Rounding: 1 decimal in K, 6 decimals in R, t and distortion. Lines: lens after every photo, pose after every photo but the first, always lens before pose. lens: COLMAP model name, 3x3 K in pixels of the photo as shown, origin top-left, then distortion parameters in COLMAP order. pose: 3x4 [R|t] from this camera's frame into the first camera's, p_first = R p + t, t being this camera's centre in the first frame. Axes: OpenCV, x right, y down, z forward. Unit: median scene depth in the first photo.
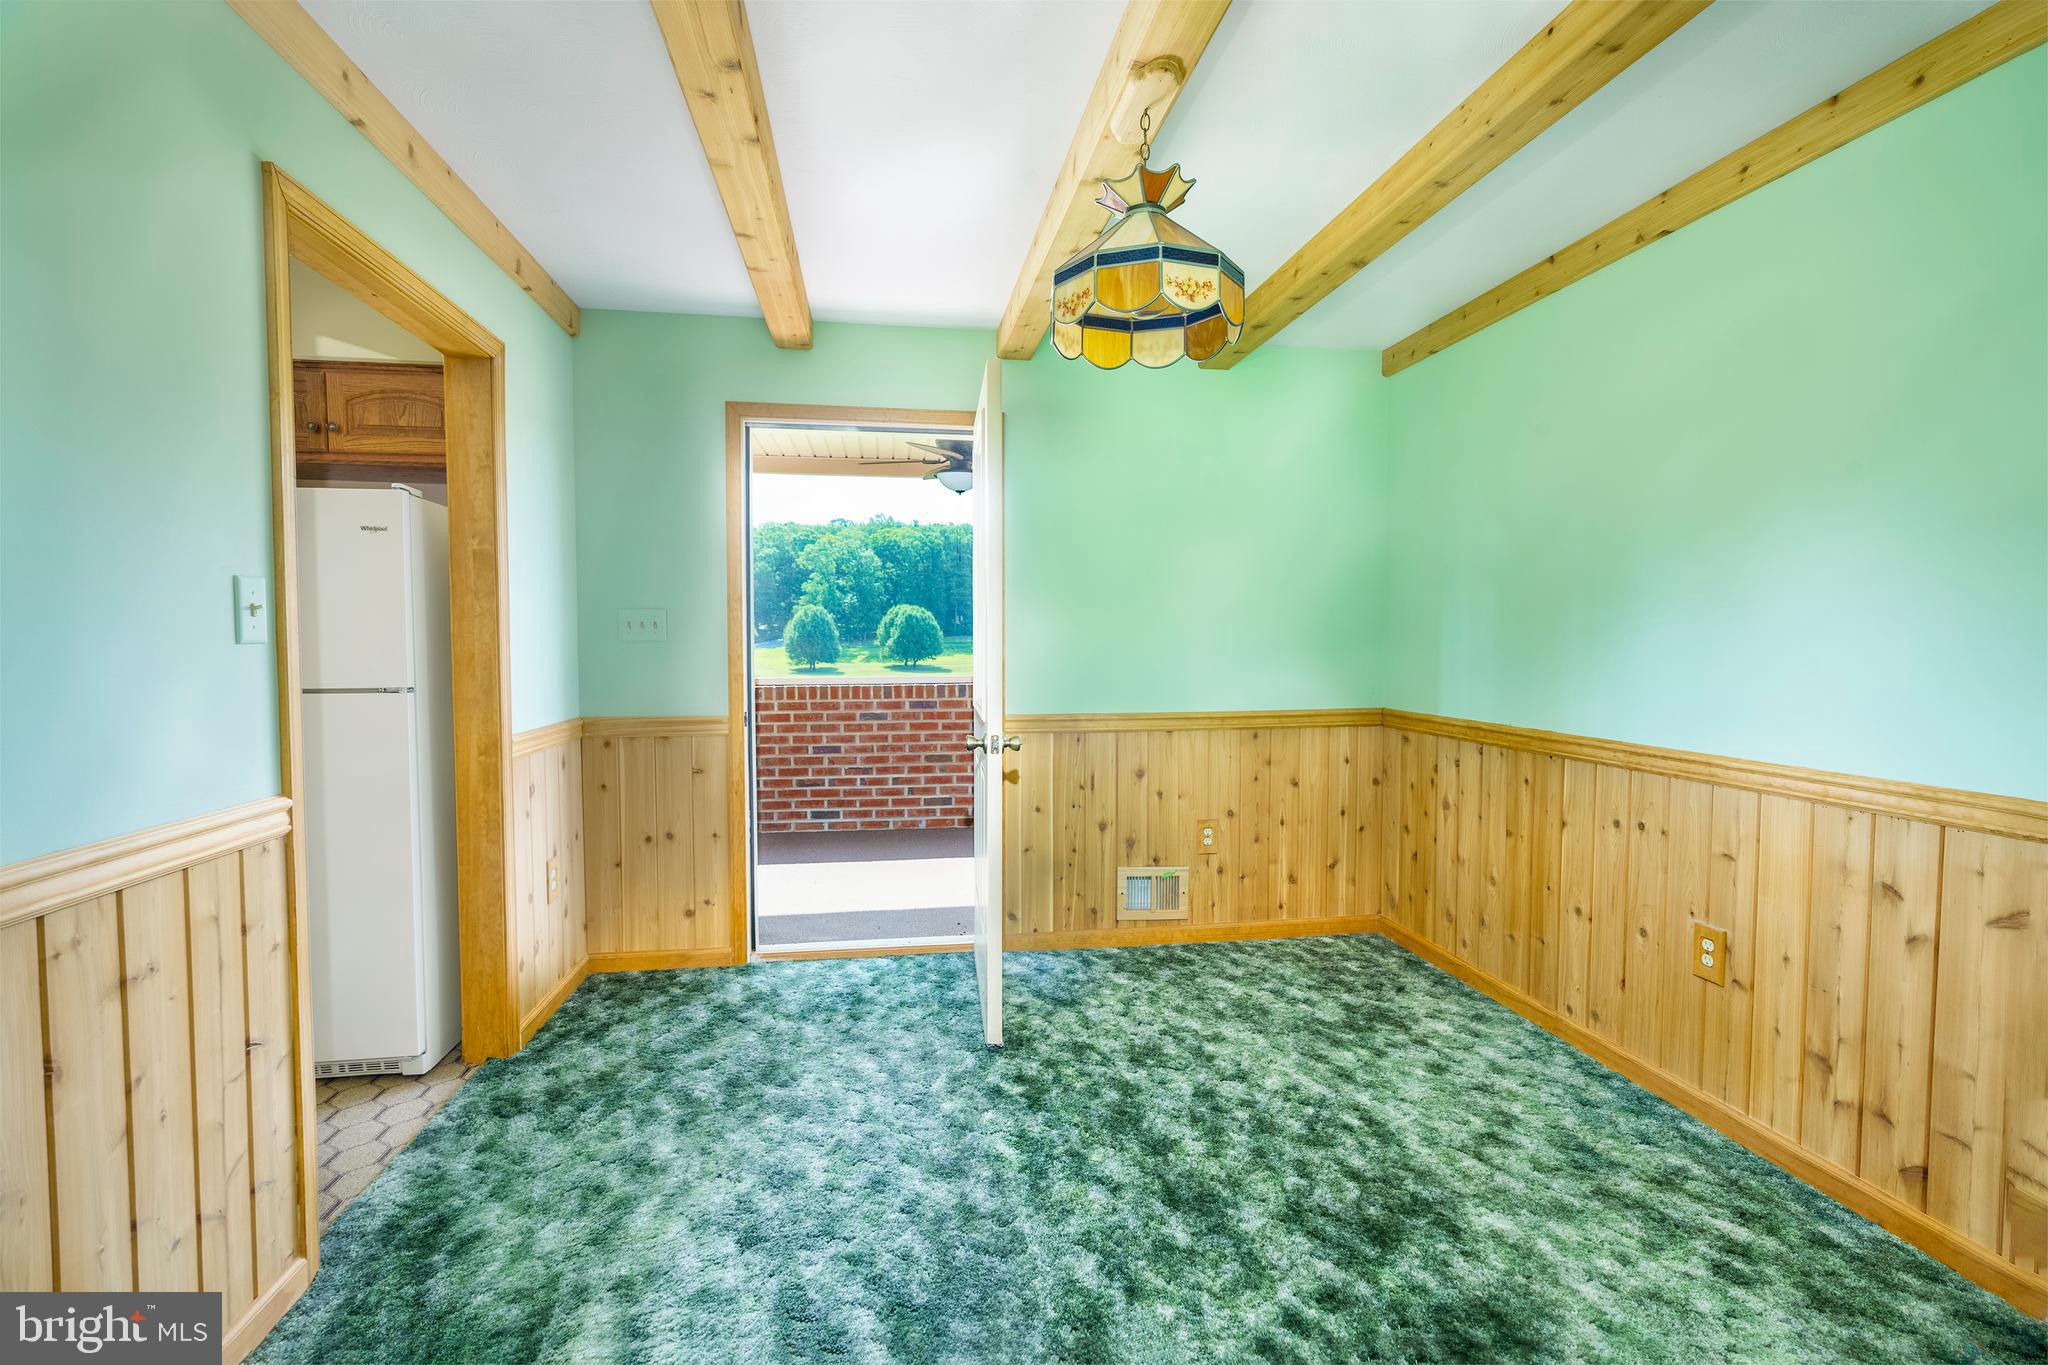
lens RADIAL K [[930.7, 0, 1024.0], [0, 930.7, 682.5], [0, 0, 1]] dist [-0.006448, -0.000218]
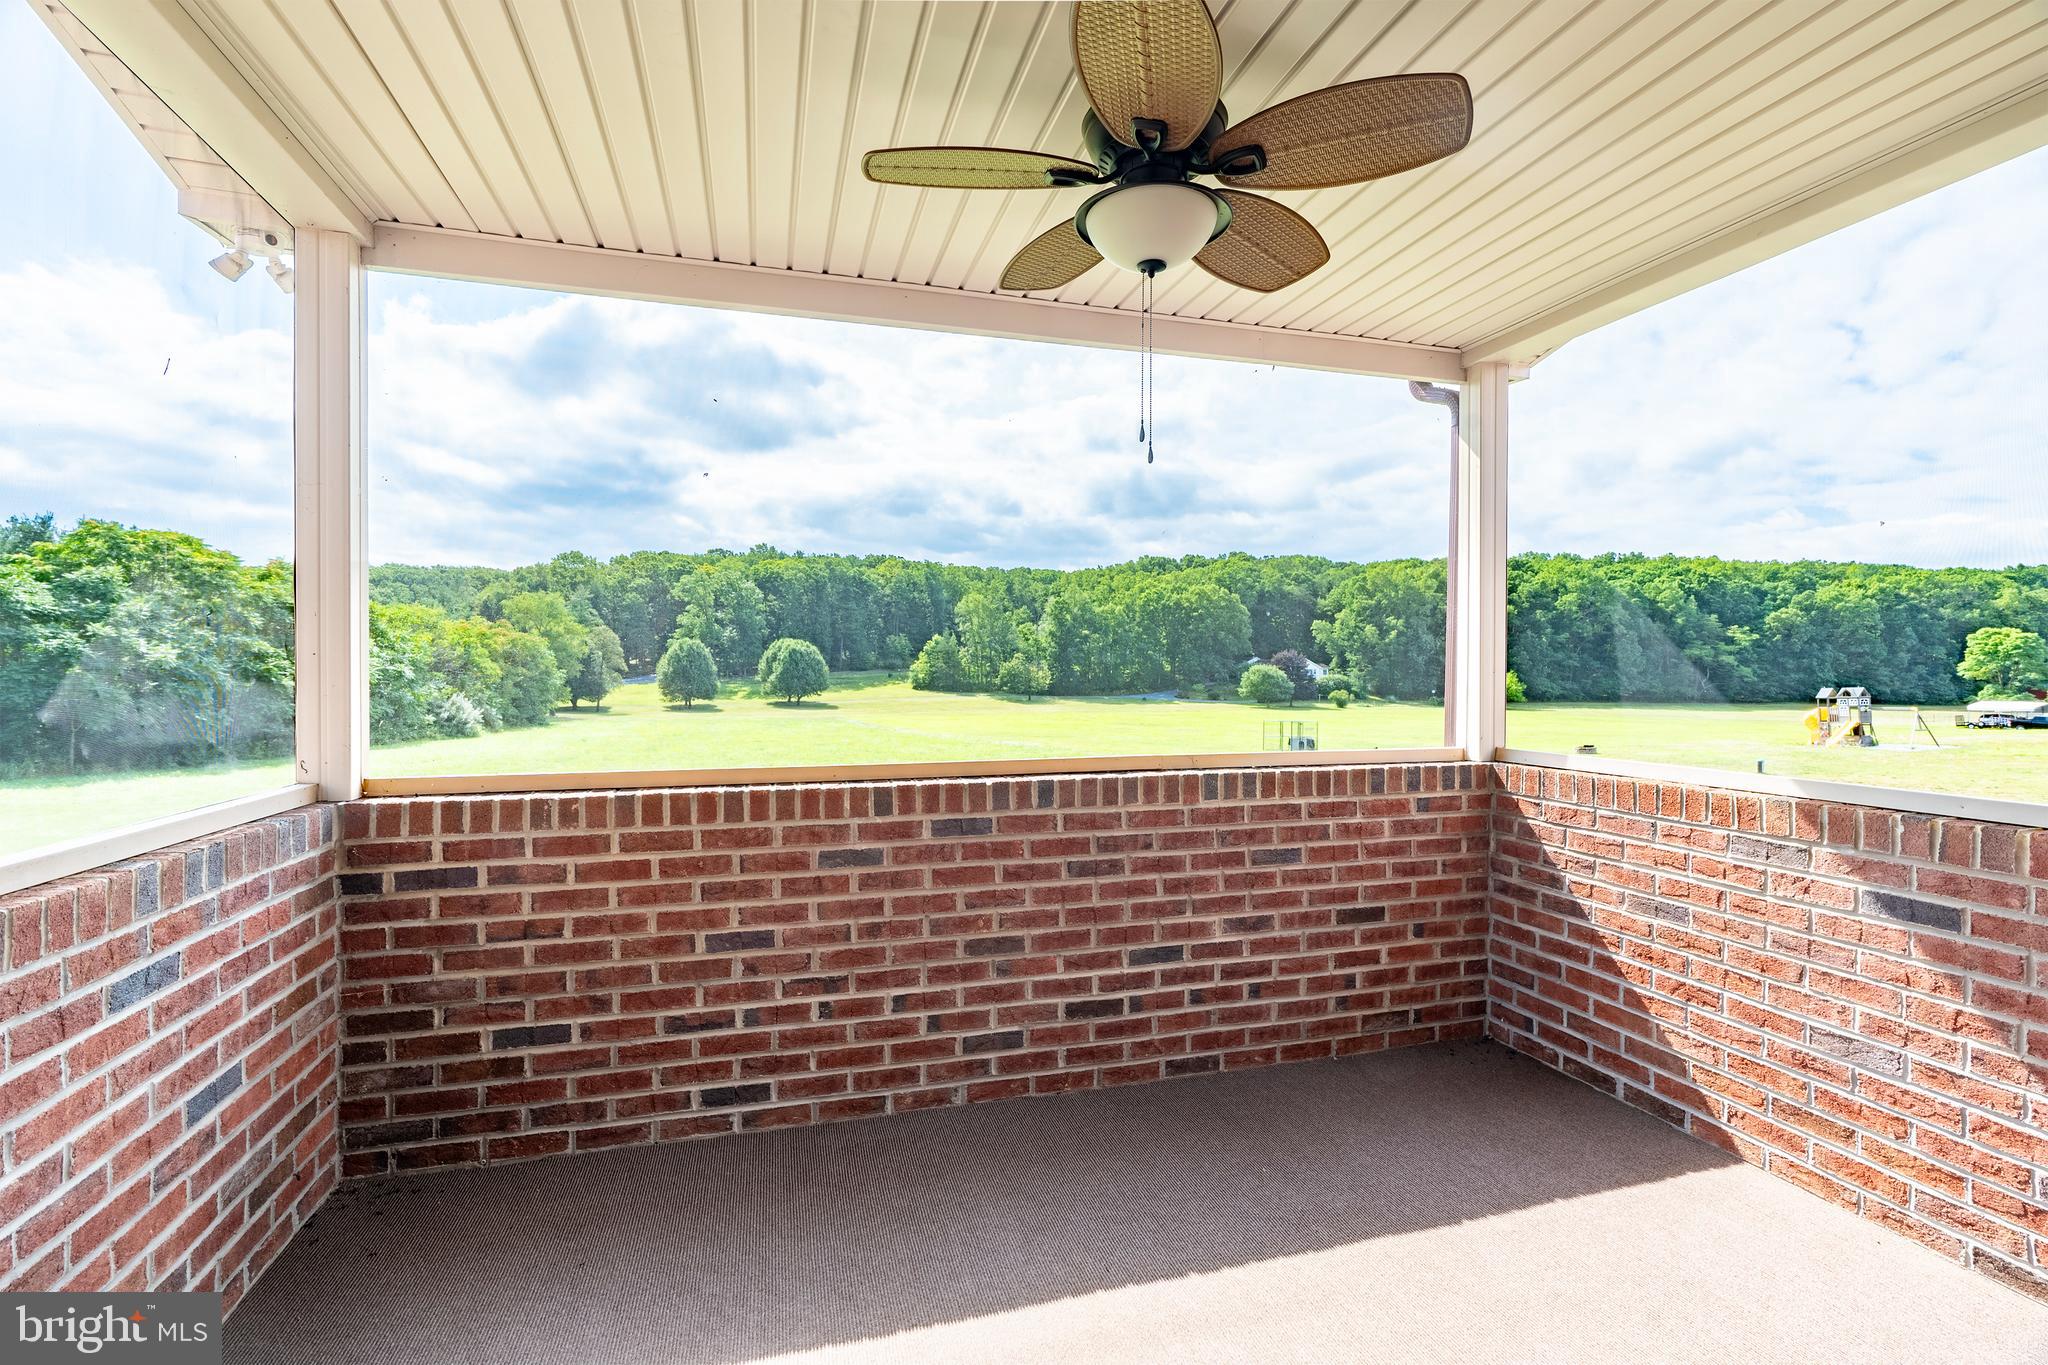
lens RADIAL K [[930.7, 0, 1024.0], [0, 930.7, 682.5], [0, 0, 1]] dist [-0.006448, -0.000218]
pose [[0.992383, -0.000117, 0.123191, -0.134146], [0.004797, 0.999278, -0.037693, -0.028561], [-0.123098, 0.037997, 0.991667, 0.553263]]
